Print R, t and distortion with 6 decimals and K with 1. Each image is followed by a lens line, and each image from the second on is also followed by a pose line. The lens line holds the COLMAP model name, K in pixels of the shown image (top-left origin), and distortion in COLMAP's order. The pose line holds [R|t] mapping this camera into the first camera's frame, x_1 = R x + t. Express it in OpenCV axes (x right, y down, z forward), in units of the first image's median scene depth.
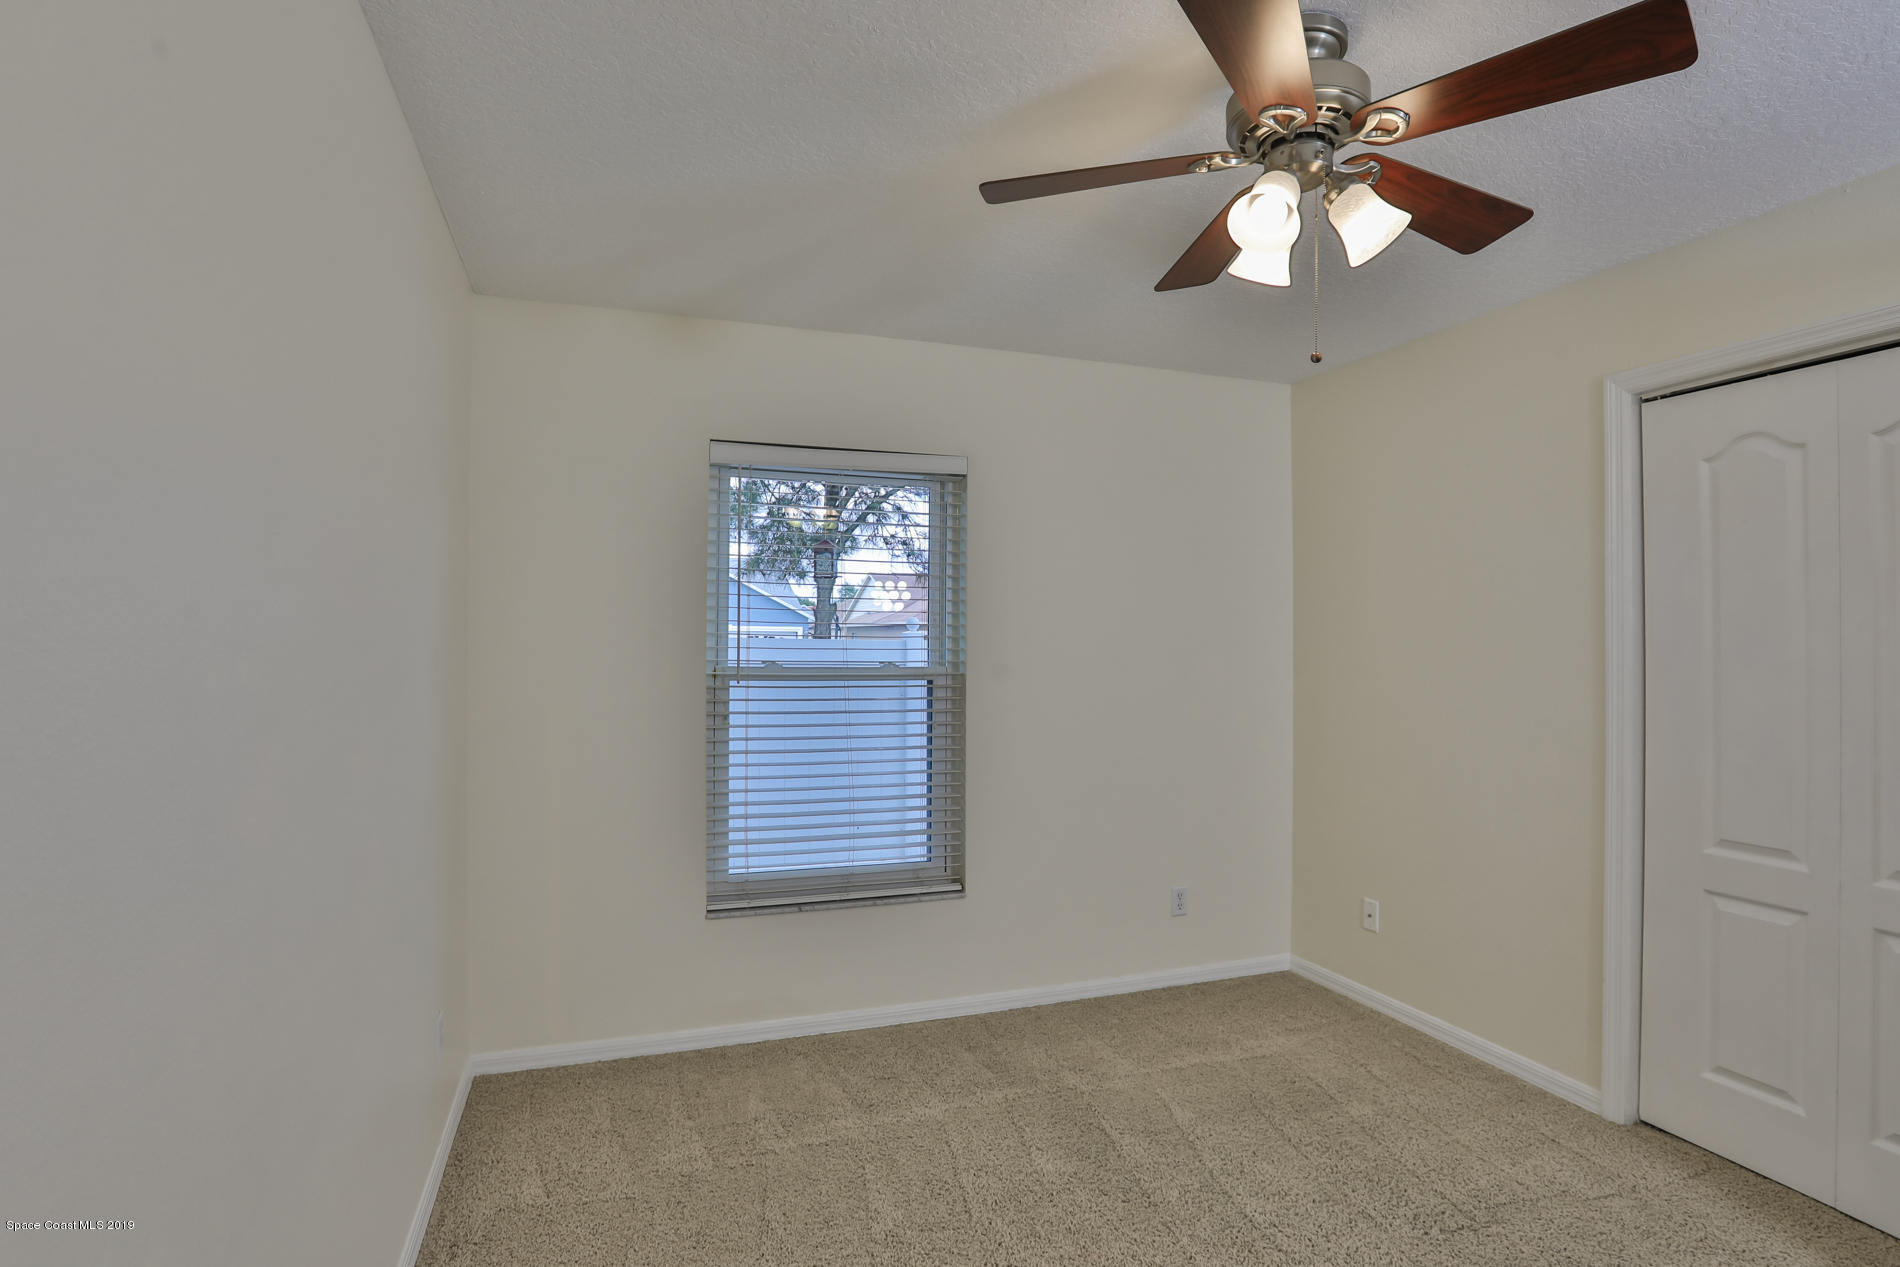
lens RADIAL K [[928.6, 0, 947.3], [0, 928.6, 638.6], [0, 0, 1]] dist [-0.050365, 0.016148]
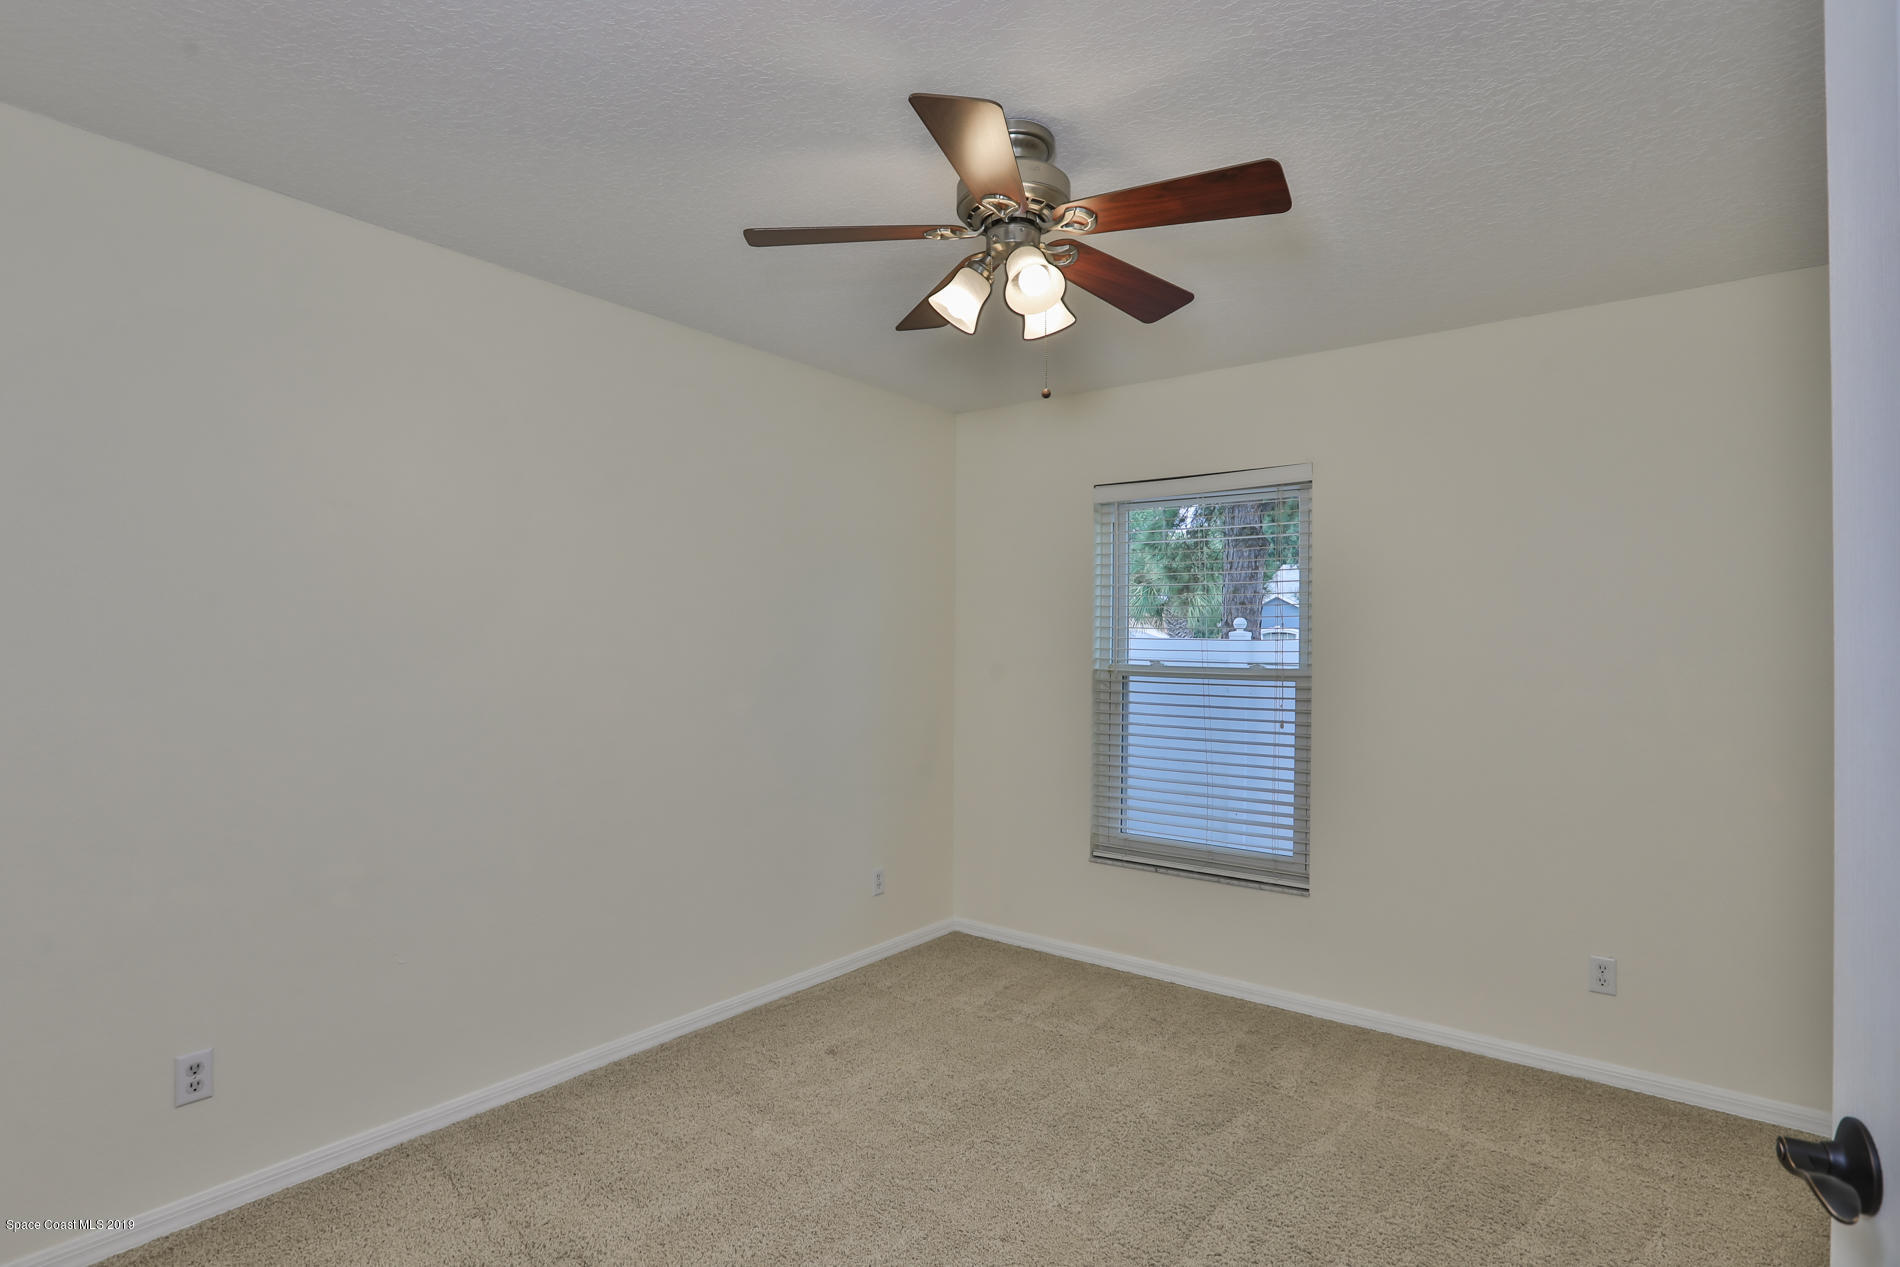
lens RADIAL K [[928.6, 0, 954.9], [0, 928.6, 625.1], [0, 0, 1]] dist [-0.050365, 0.016148]
pose [[0.549998, -0.015619, -0.835020, 0.687889], [0.003277, 0.999858, -0.016544, -0.002581], [0.835160, 0.006362, 0.549971, 0.131359]]
